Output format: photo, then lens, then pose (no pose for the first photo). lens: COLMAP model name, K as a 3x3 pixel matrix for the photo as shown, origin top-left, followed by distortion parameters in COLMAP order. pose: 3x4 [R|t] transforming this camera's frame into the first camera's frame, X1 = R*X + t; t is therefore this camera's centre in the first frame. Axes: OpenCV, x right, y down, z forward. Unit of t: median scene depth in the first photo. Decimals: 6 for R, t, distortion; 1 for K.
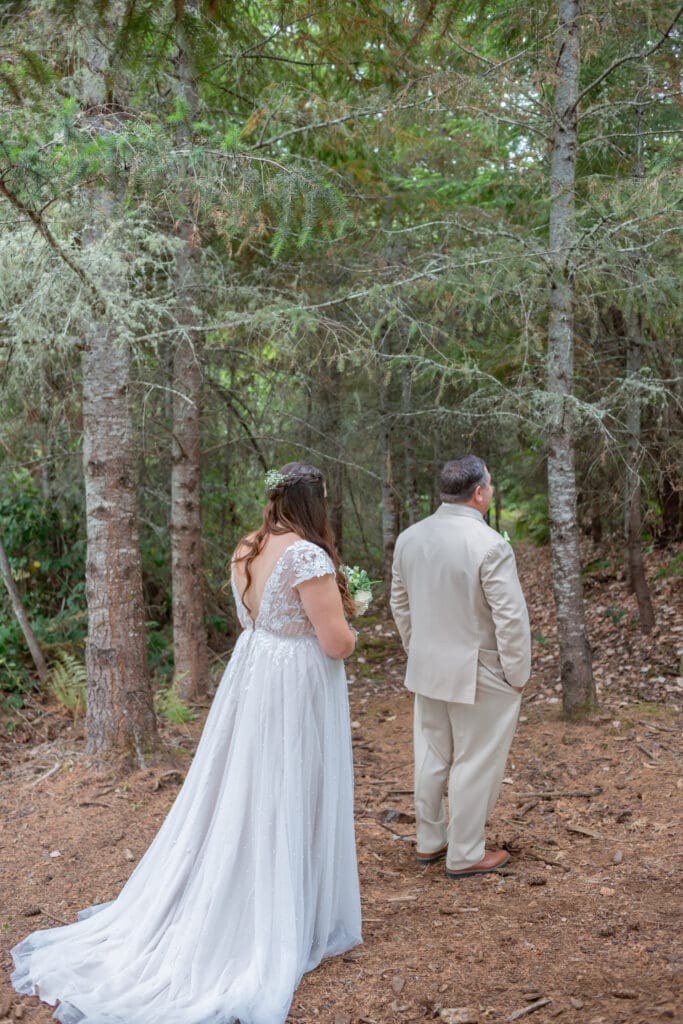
lens RADIAL K [[1027.8, 0, 326.9], [0, 1027.8, 512.6], [0, 0, 1]] dist [-0.087536, 0.114323]
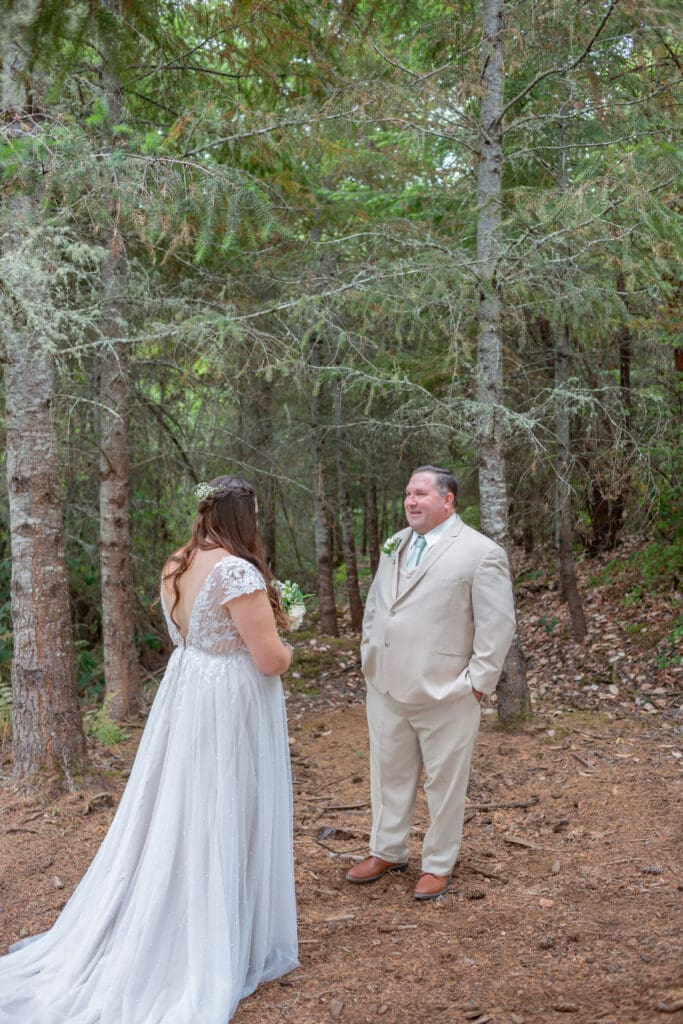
lens RADIAL K [[1027.8, 0, 326.9], [0, 1027.8, 512.6], [0, 0, 1]] dist [-0.087536, 0.114323]
pose [[0.997812, -0.014057, 0.064606, 0.002614], [0.014985, 0.999791, -0.013902, 0.001659], [-0.064397, 0.014840, 0.997814, 0.011740]]
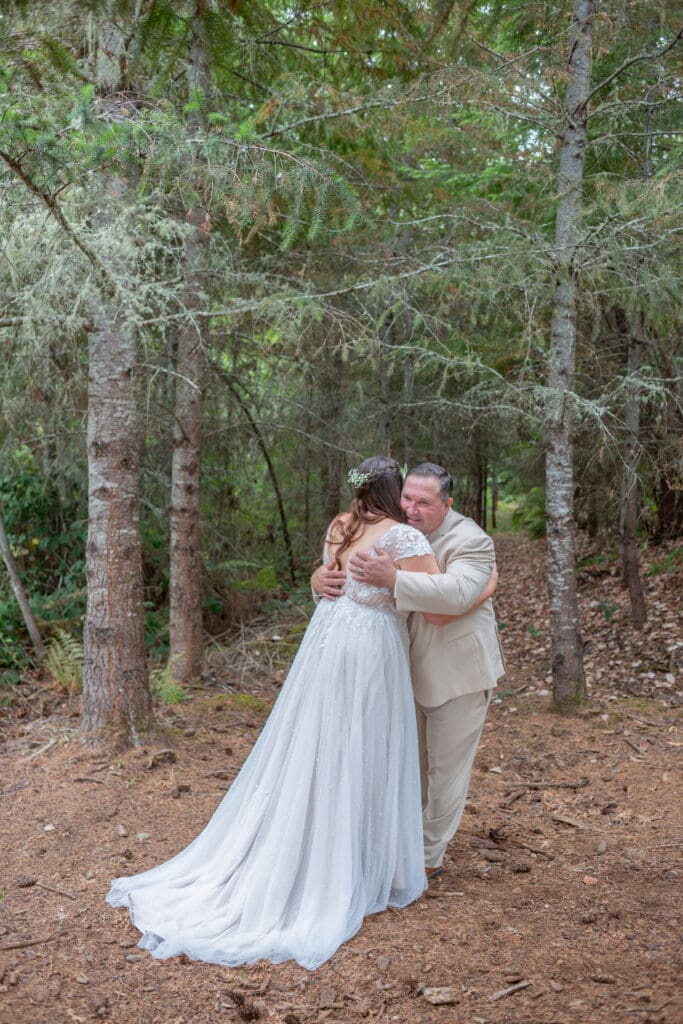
lens RADIAL K [[1027.8, 0, 326.9], [0, 1027.8, 512.6], [0, 0, 1]] dist [-0.087536, 0.114323]
pose [[0.999490, 0.031744, 0.003577, -0.002699], [-0.031790, 0.999399, 0.013845, -0.001578], [-0.003136, -0.013952, 0.999898, -0.011030]]
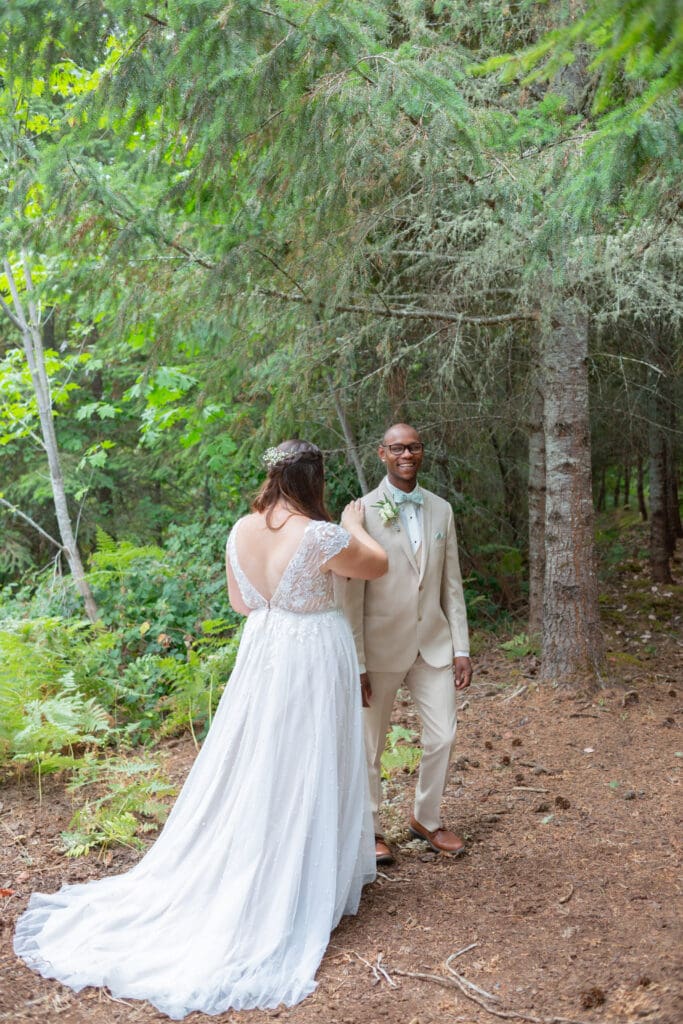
lens RADIAL K [[1020.7, 0, 339.8], [0, 1020.7, 515.7], [0, 0, 1]] dist [-0.092372, 0.116494]
pose [[0.995302, 0.004880, -0.096696, -0.346503], [-0.002888, 0.999781, 0.020731, 0.029491], [0.096776, -0.020354, 0.995098, -0.157161]]
